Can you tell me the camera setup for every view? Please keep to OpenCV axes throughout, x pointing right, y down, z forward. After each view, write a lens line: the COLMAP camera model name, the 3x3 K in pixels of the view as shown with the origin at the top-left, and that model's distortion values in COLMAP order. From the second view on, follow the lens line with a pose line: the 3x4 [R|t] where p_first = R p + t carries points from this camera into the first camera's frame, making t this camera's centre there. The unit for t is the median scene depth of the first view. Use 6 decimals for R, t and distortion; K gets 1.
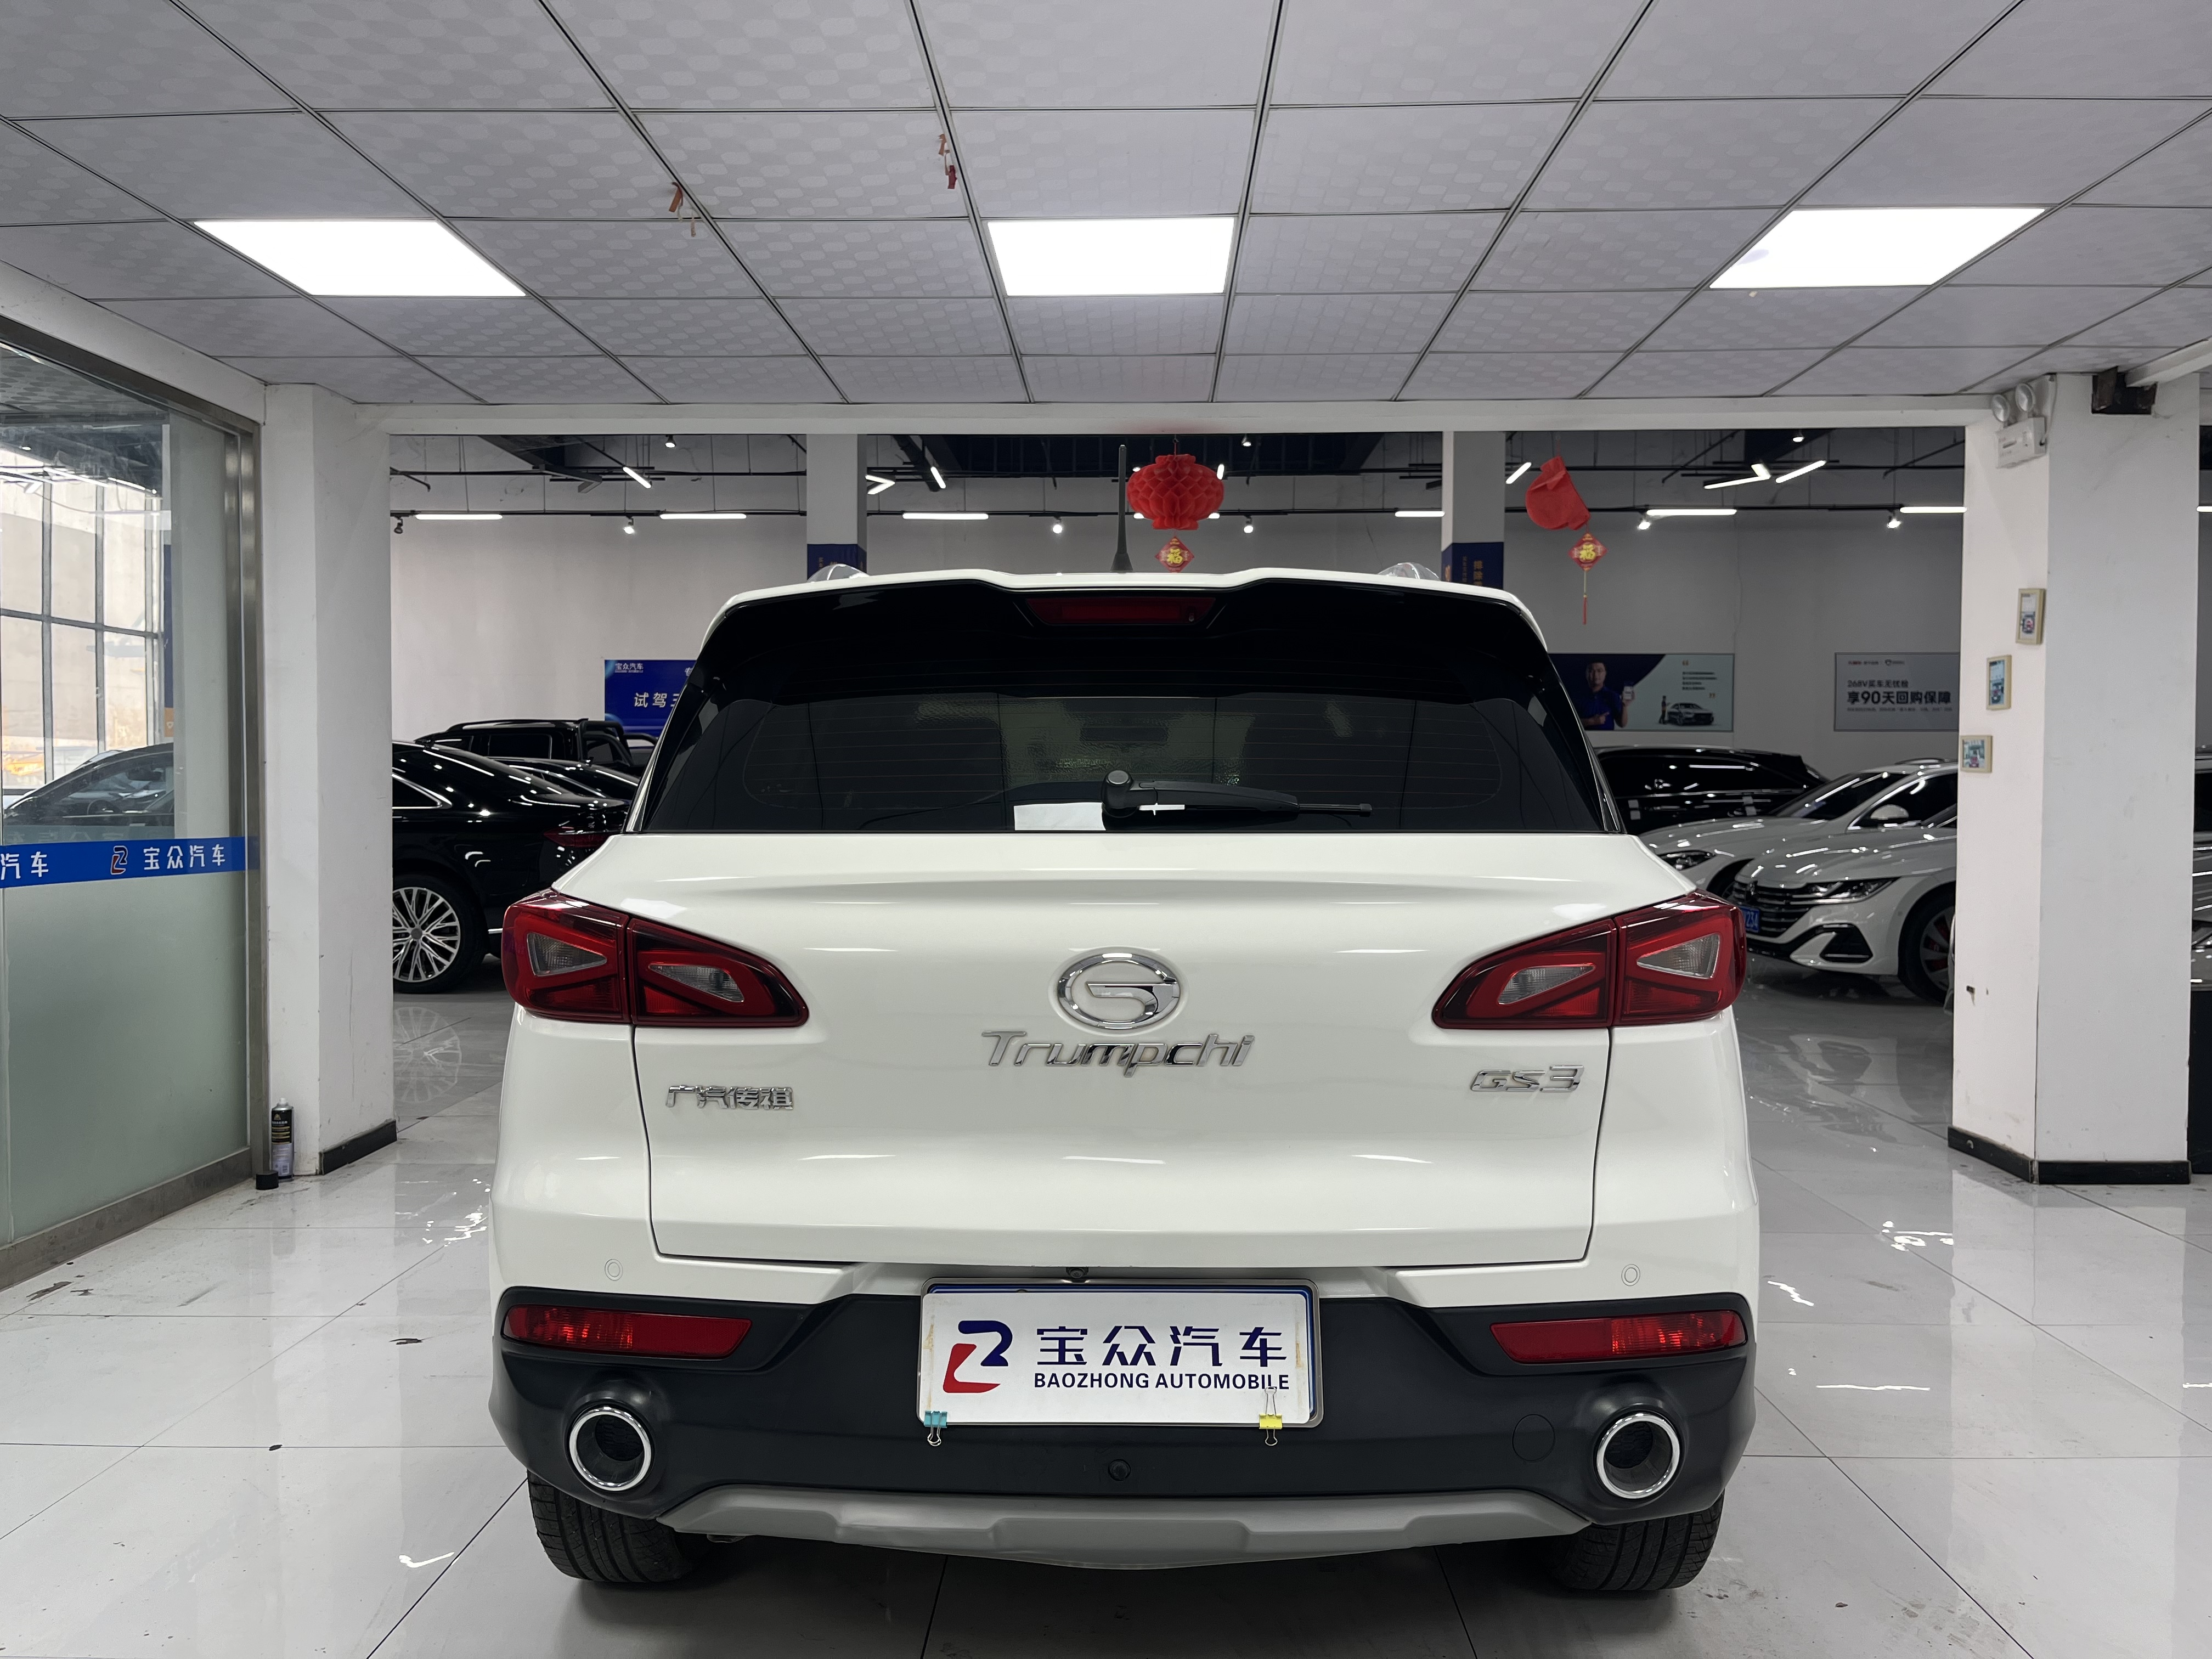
lens RADIAL K [[1694.0, 0, 1109.7], [0, 1694.0, 813.5], [0, 0, 1]] dist [0.043223, -0.038291]
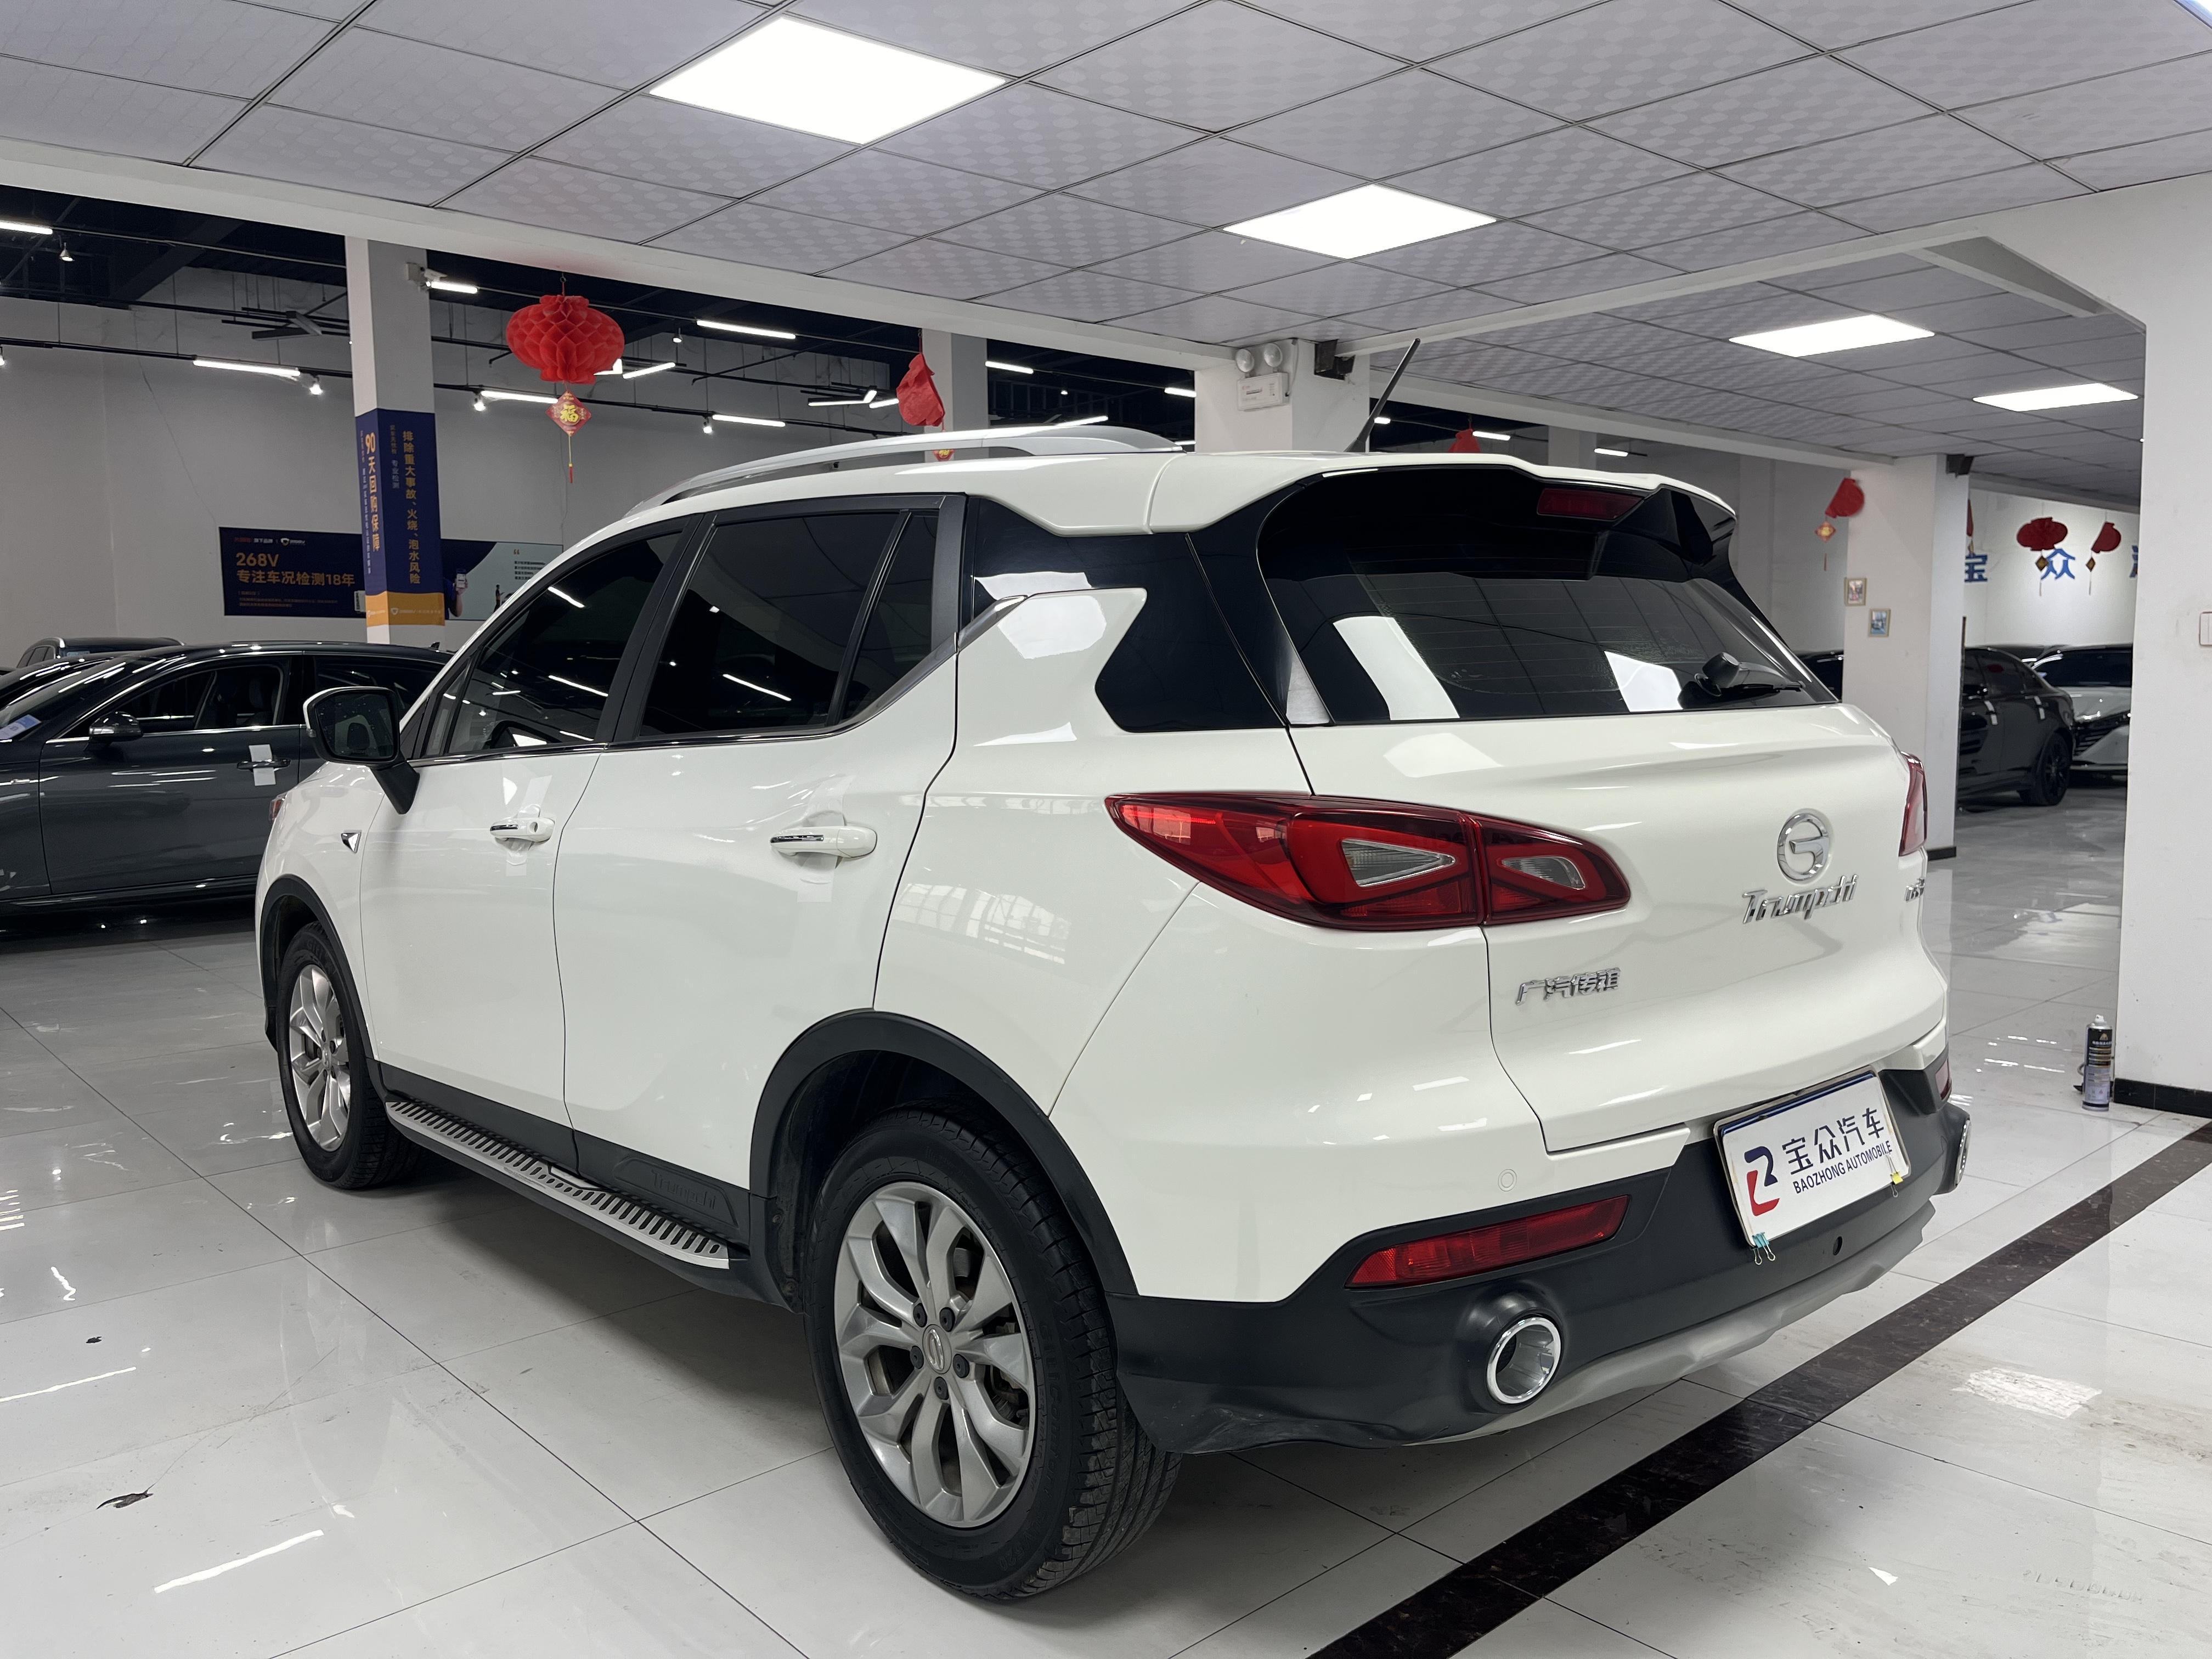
lens RADIAL K [[1694.0, 0, 1093.4], [0, 1694.0, 830.4], [0, 0, 1]] dist [0.043223, -0.038291]
pose [[0.727057, -0.071847, 0.682808, -0.381414], [0.021784, 0.996423, 0.081651, -0.003644], [-0.686232, -0.044491, 0.726021, 0.165332]]
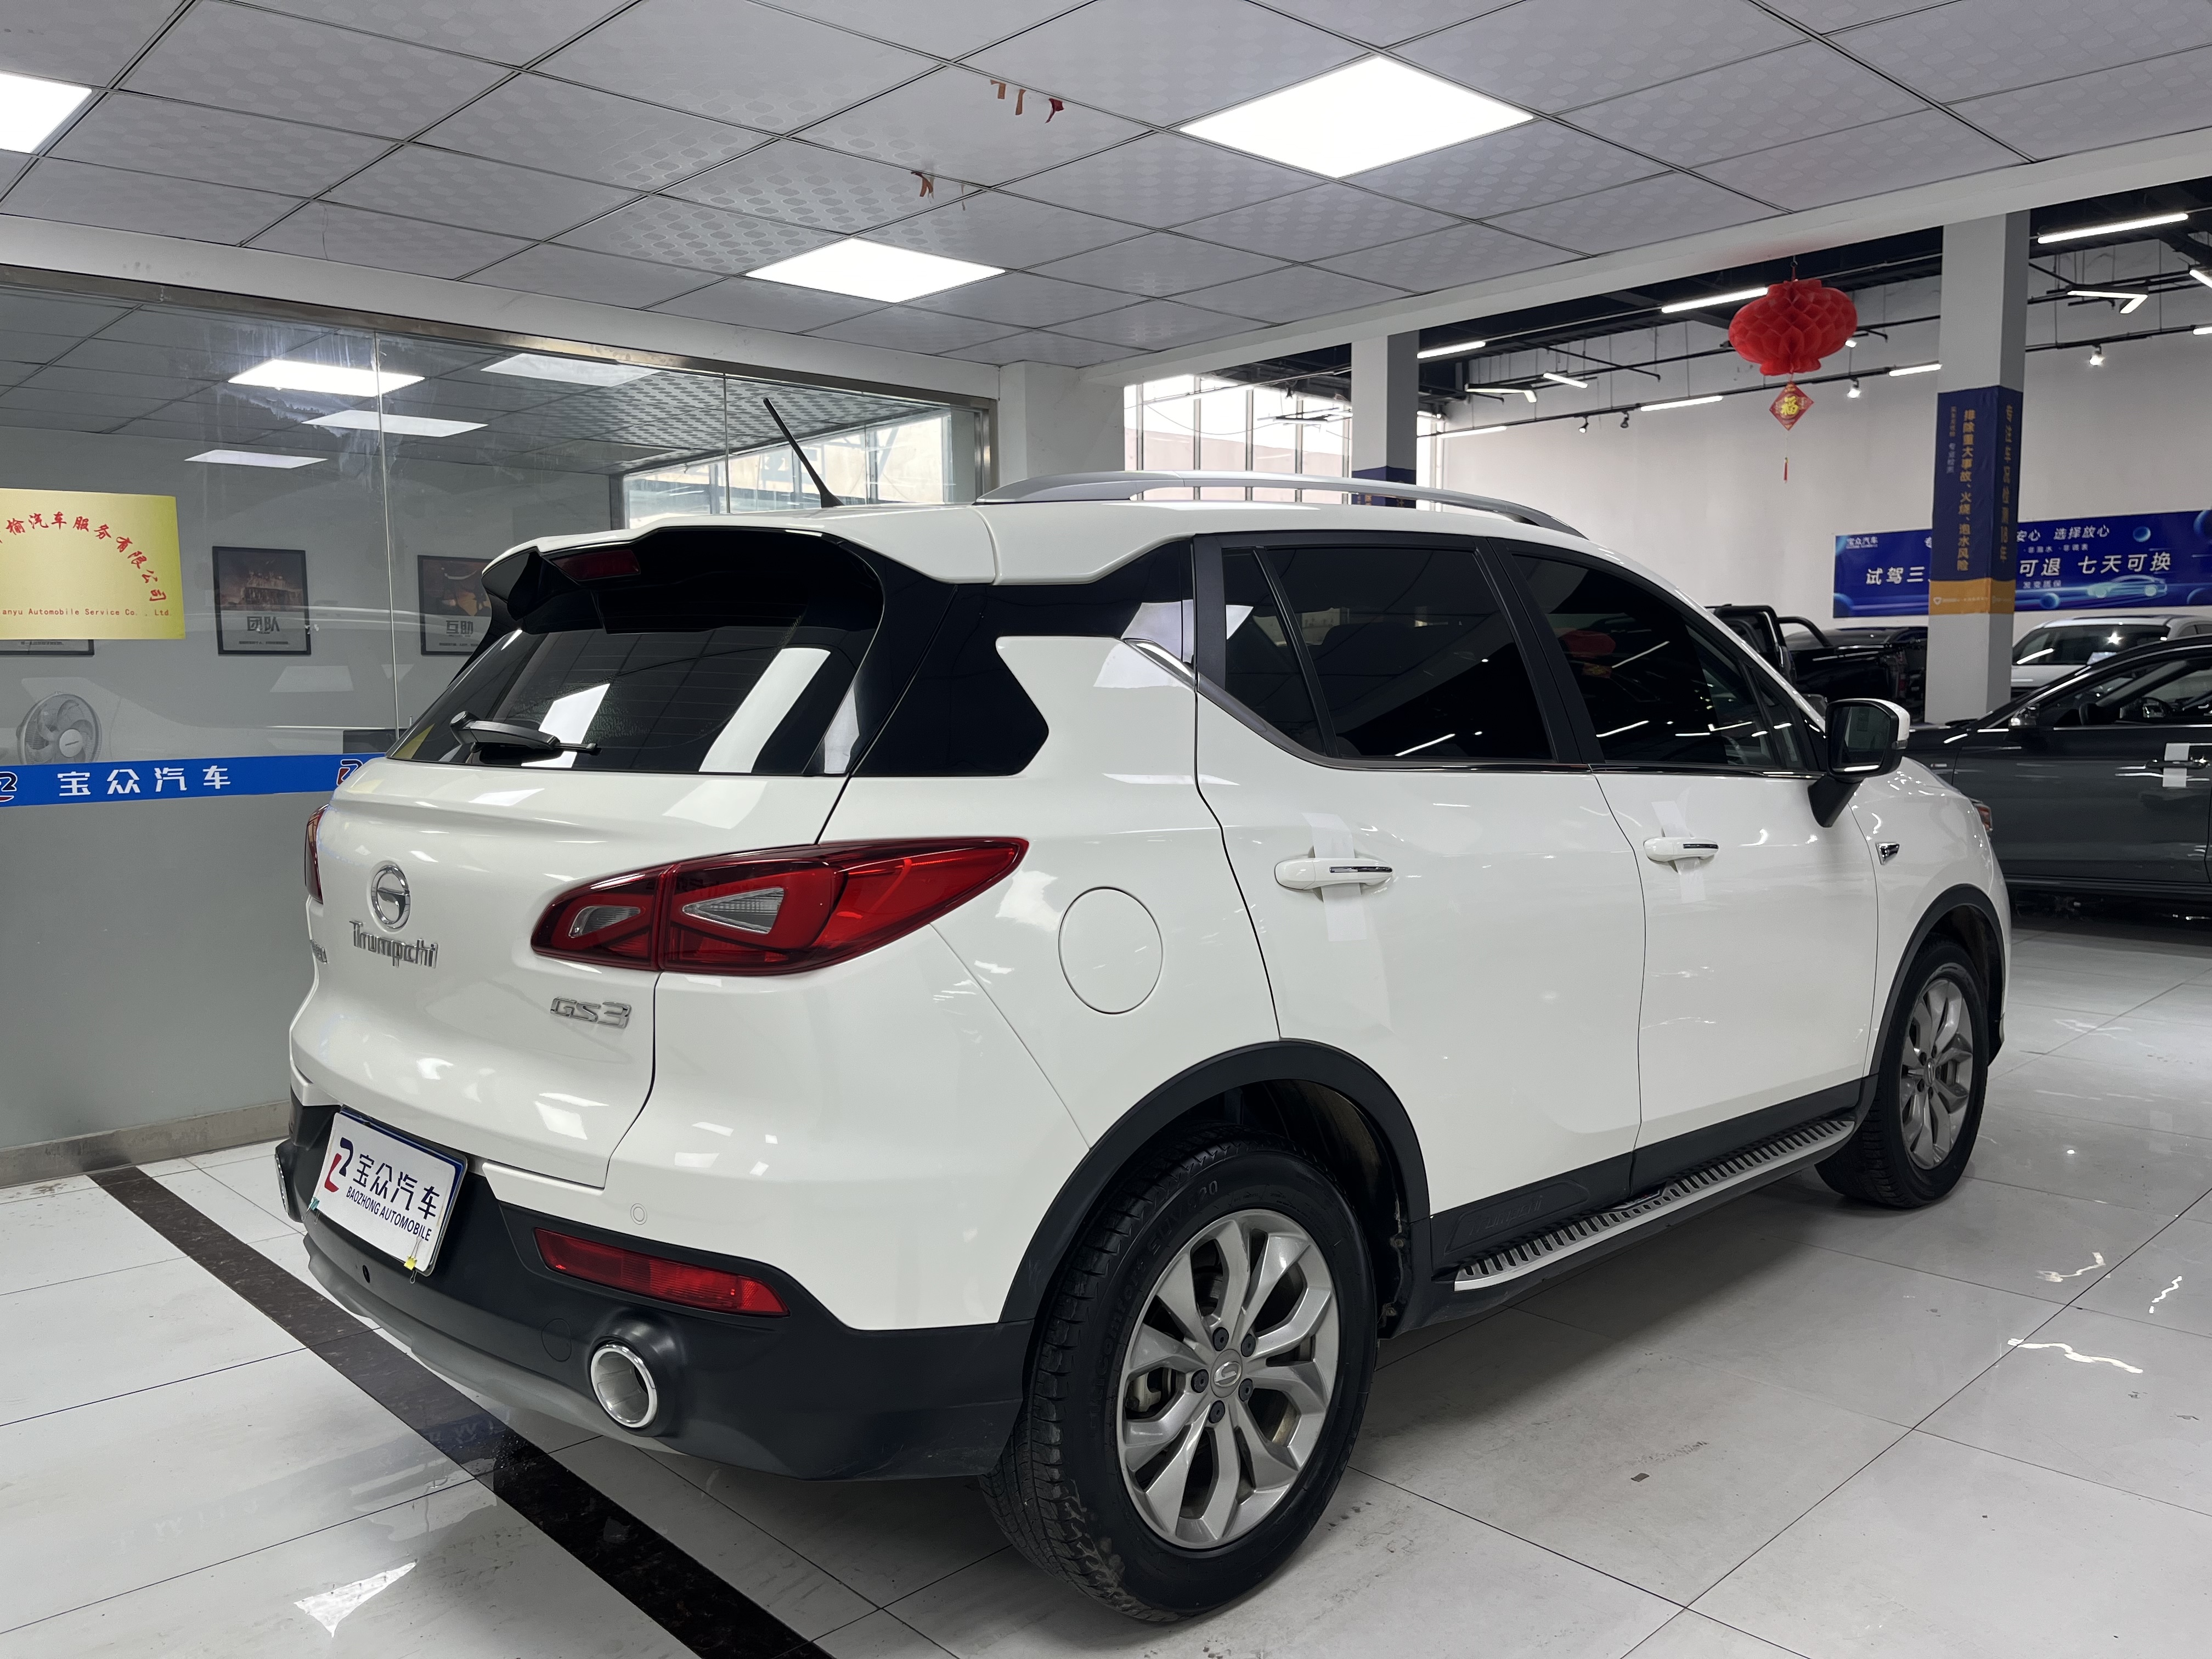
lens RADIAL K [[1694.0, 0, 1102.2], [0, 1694.0, 817.3], [0, 0, 1]] dist [0.043223, -0.038291]
pose [[0.704907, 0.045452, -0.707842, 0.414736], [0.005341, 0.997576, 0.069375, -0.011552], [0.709280, -0.052684, 0.702956, 0.169195]]
